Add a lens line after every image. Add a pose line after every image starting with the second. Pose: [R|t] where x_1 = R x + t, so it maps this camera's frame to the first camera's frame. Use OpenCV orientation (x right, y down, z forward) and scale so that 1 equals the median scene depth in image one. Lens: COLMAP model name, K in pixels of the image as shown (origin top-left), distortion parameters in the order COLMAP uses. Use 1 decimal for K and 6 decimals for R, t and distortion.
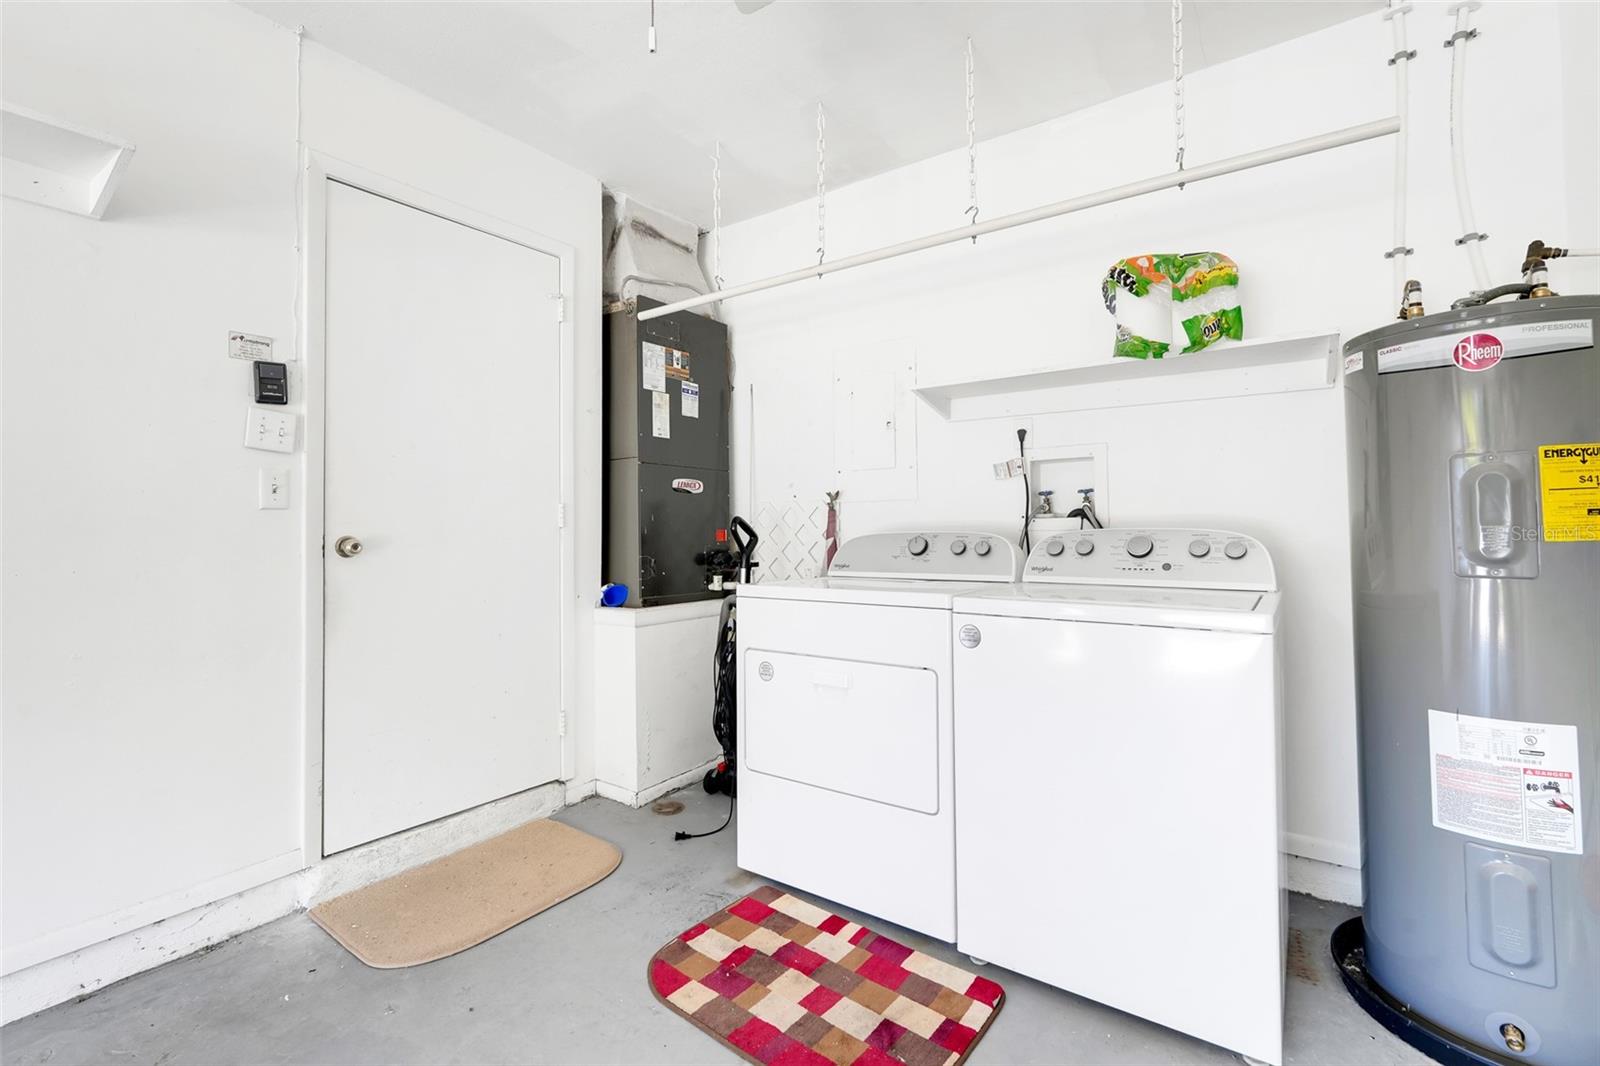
lens RADIAL K [[701.7, 0, 804.5], [0, 701.7, 520.8], [0, 0, 1]] dist [-0.002217, 0.001769]
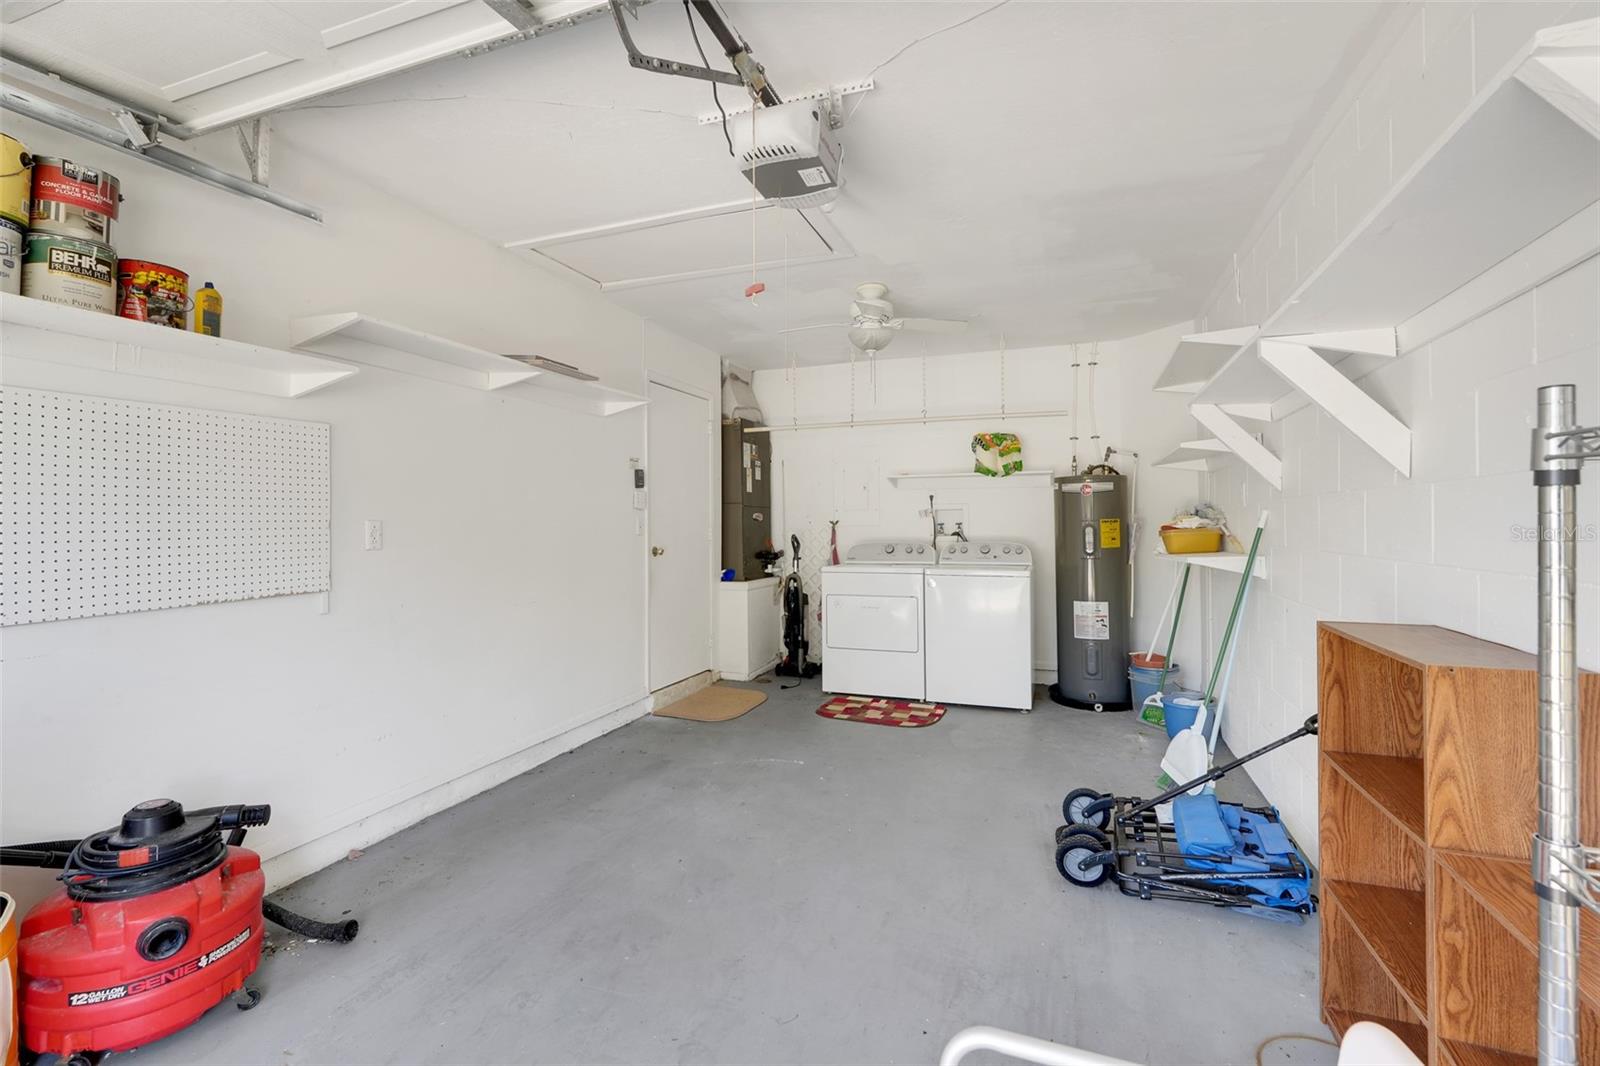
lens RADIAL K [[701.7, 0, 799.3], [0, 701.7, 531.8], [0, 0, 1]] dist [-0.002217, 0.001769]
pose [[0.964372, -0.000275, 0.264551, -0.781141], [-0.005521, 0.999761, 0.021167, -0.070302], [-0.264493, -0.021874, 0.964139, -1.176717]]
